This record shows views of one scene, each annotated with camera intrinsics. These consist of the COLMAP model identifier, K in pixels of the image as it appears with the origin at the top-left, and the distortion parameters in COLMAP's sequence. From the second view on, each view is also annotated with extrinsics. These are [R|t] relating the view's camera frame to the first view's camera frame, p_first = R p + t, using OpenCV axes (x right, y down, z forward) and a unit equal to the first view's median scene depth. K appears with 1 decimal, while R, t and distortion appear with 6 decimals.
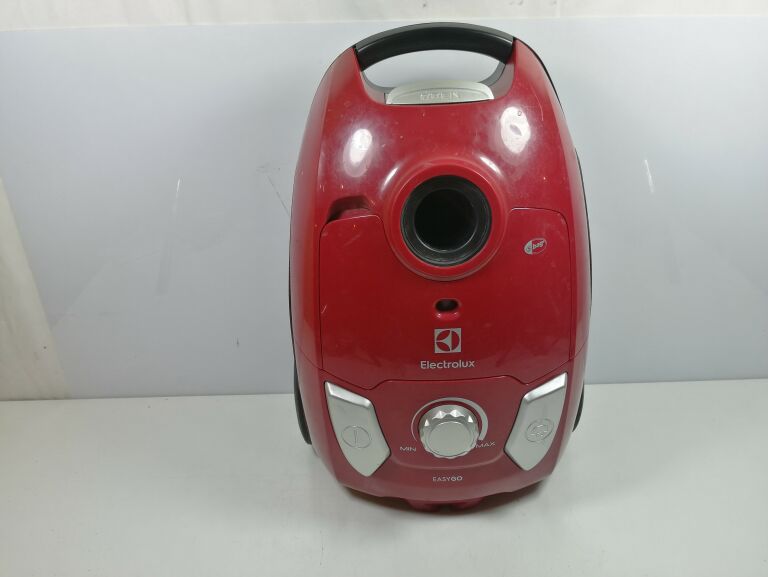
lens RADIAL K [[614.7, 0, 381.8], [0, 614.7, 291.5], [0, 0, 1]] dist [-0.001205, -0.019257]
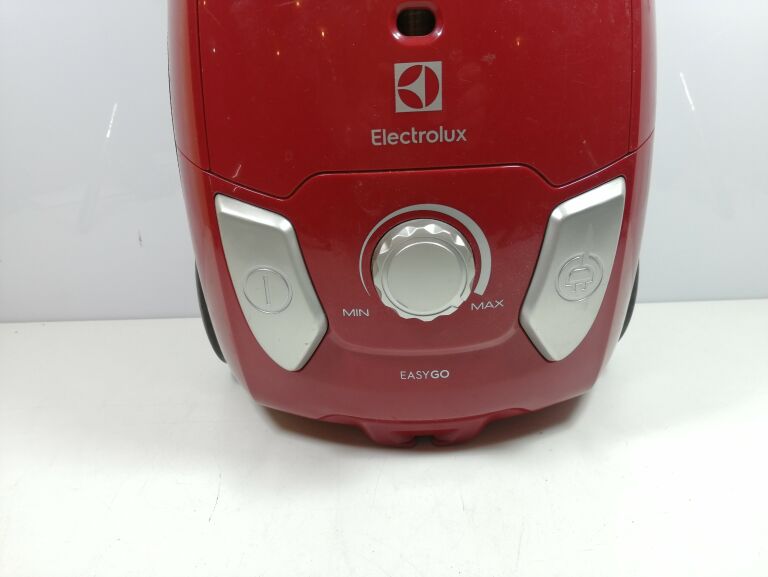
lens RADIAL K [[614.7, 0, 386.2], [0, 614.7, 290.2], [0, 0, 1]] dist [-0.001205, -0.019257]
pose [[0.999988, 0.004088, 0.002787, 0.071123], [-0.003852, 0.996774, -0.080172, 0.285526], [-0.003106, 0.080160, 0.996777, 0.418761]]
